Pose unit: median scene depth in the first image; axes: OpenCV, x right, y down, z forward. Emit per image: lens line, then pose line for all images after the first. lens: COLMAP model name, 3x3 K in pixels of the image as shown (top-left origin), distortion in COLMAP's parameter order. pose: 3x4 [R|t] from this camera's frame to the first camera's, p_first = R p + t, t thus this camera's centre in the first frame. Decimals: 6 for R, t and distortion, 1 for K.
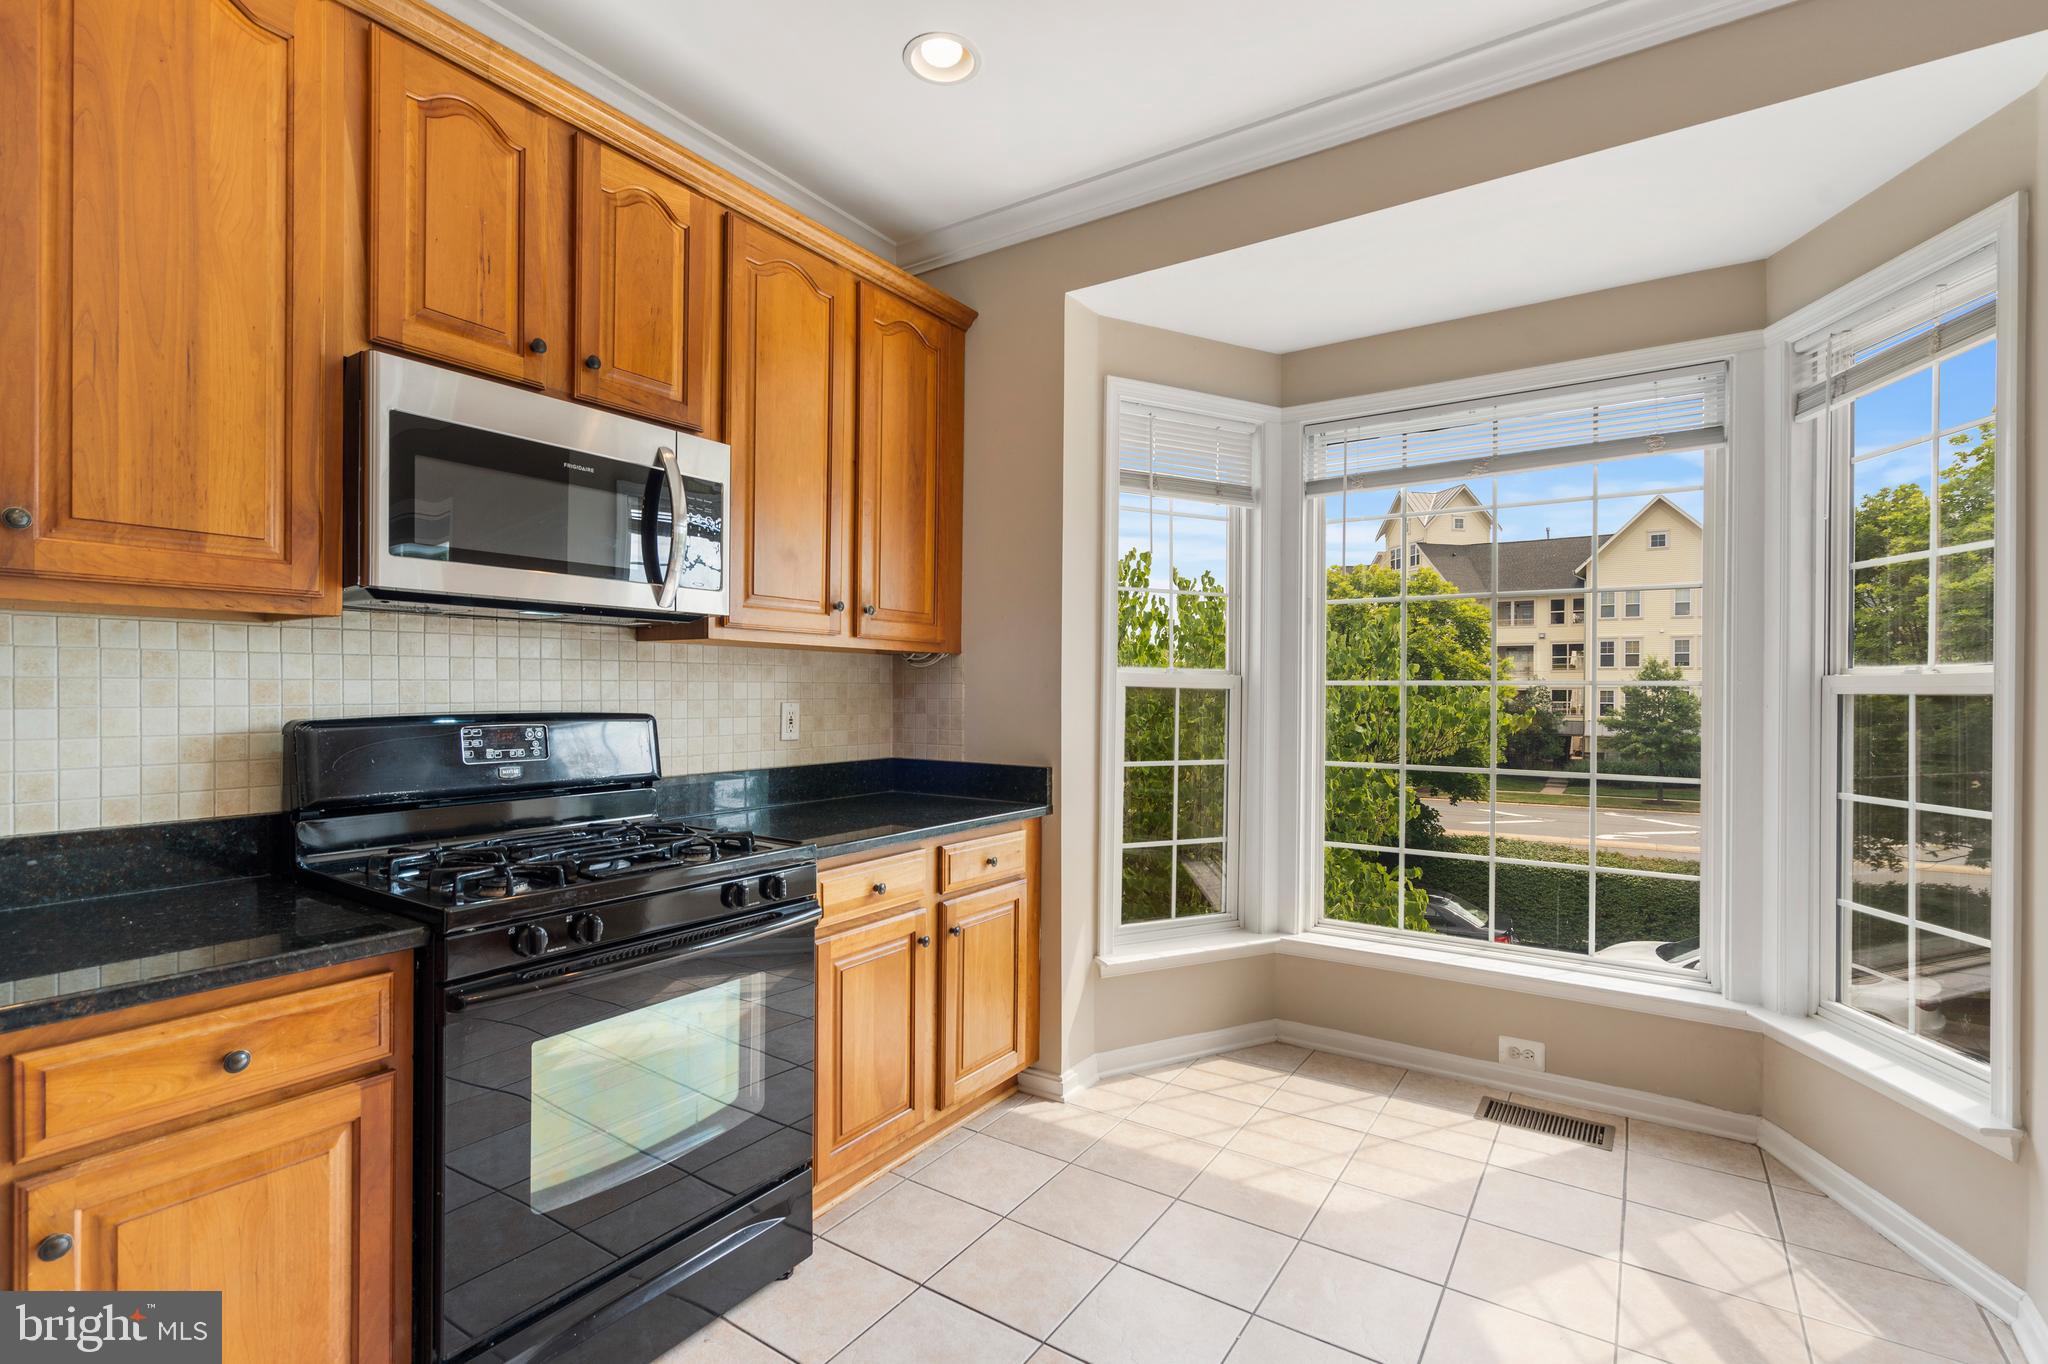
lens RADIAL K [[942.7, 0, 1026.2], [0, 942.7, 689.9], [0, 0, 1]] dist [-0.008385, 0.003445]
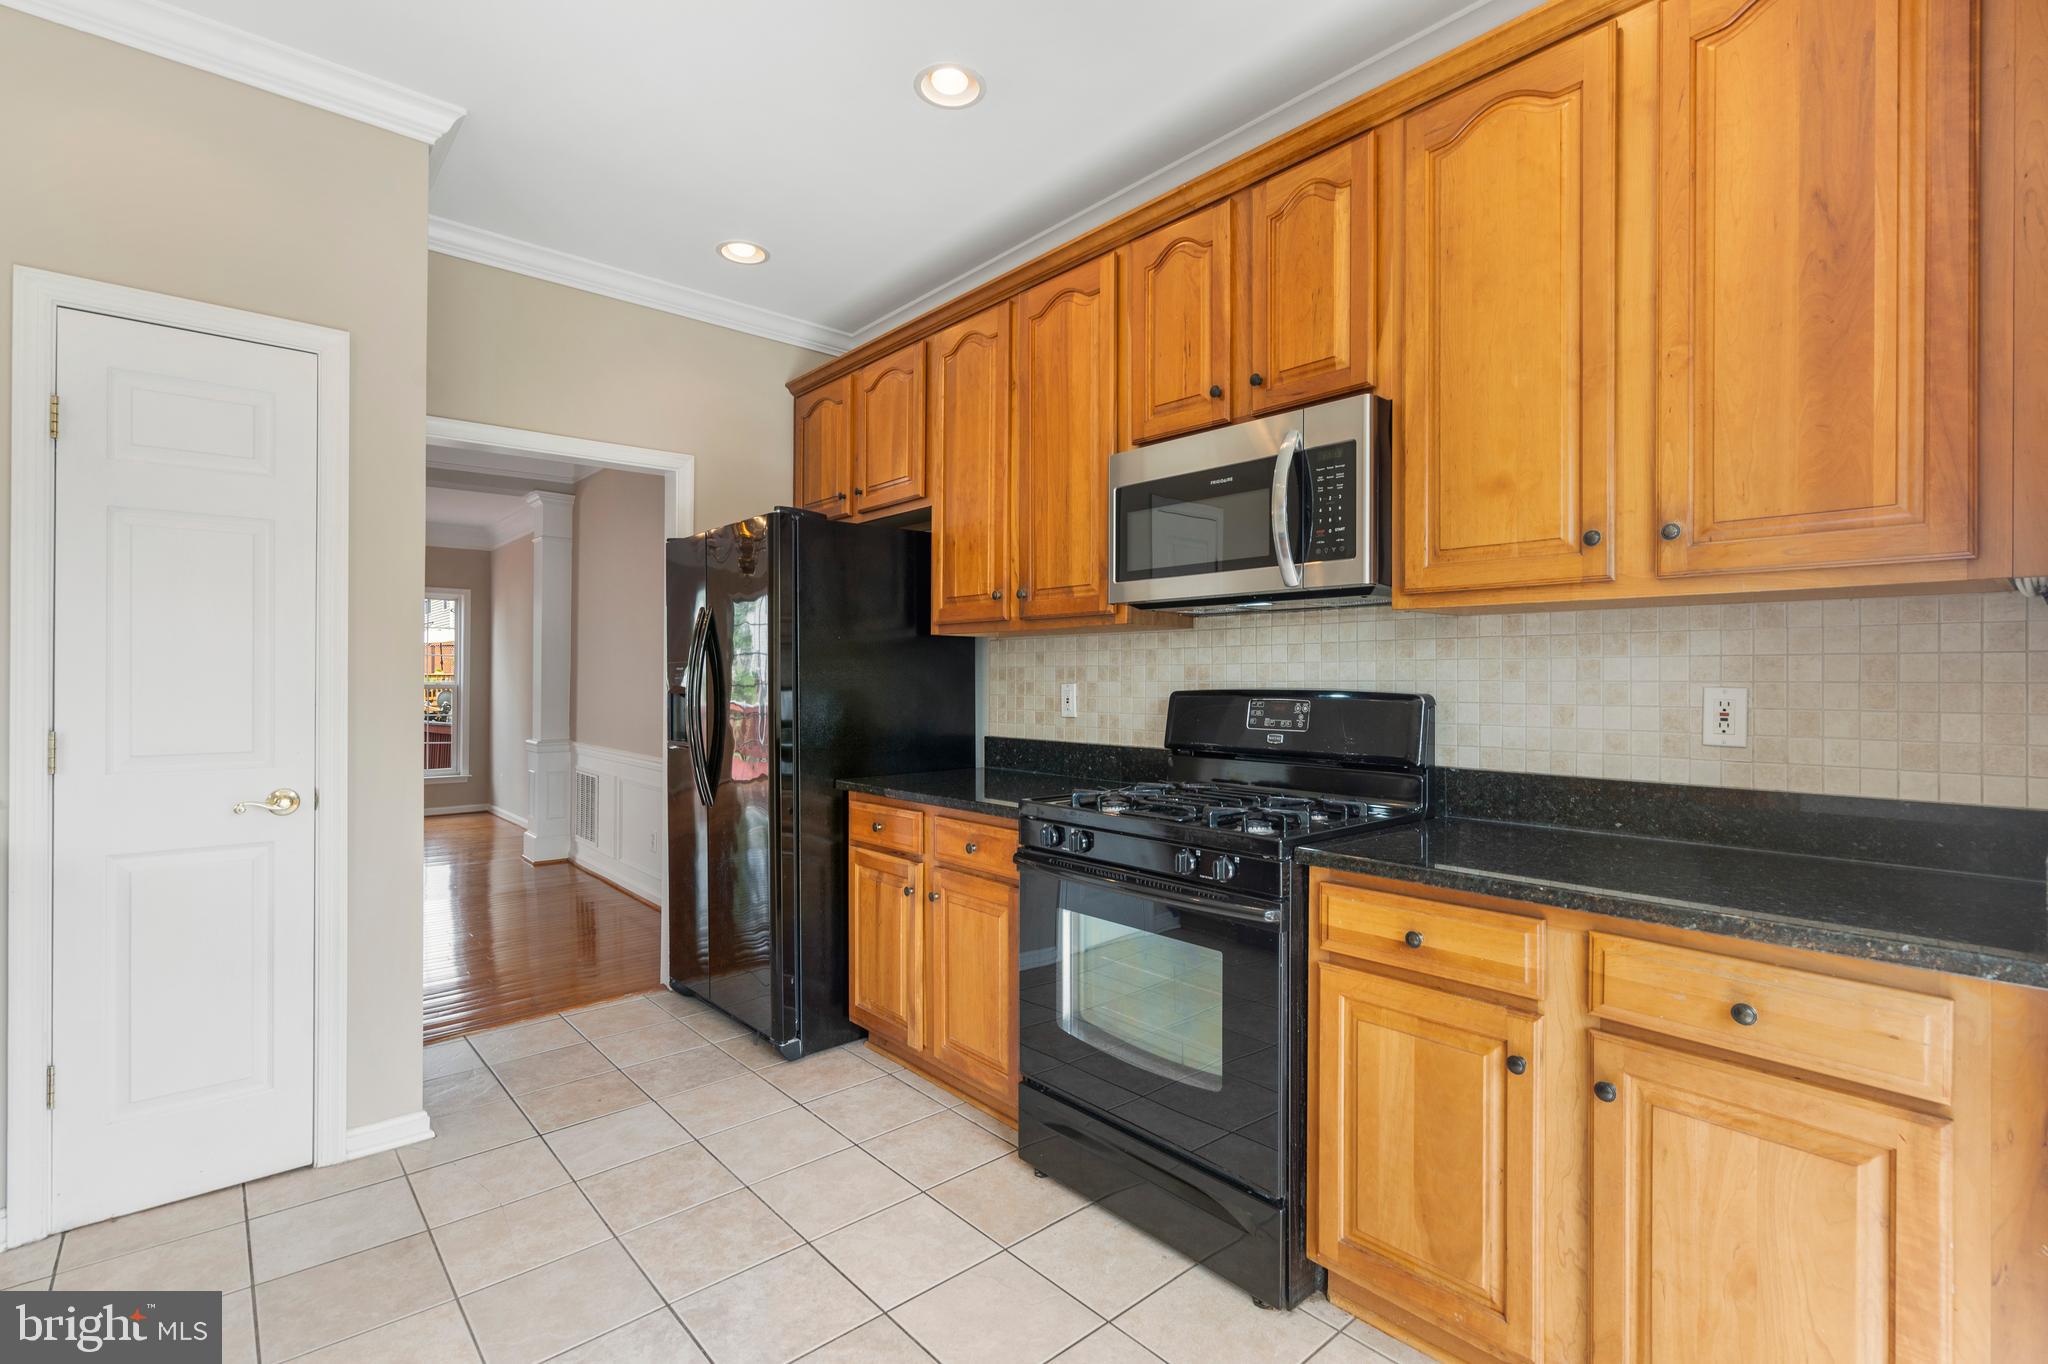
lens RADIAL K [[942.7, 0, 1028.7], [0, 942.7, 677.3], [0, 0, 1]] dist [-0.008385, 0.003445]
pose [[-0.255615, -0.005356, -0.966764, 0.671017], [-0.004071, 0.999982, -0.004463, 0.015692], [0.966770, 0.002795, -0.255632, 0.979855]]
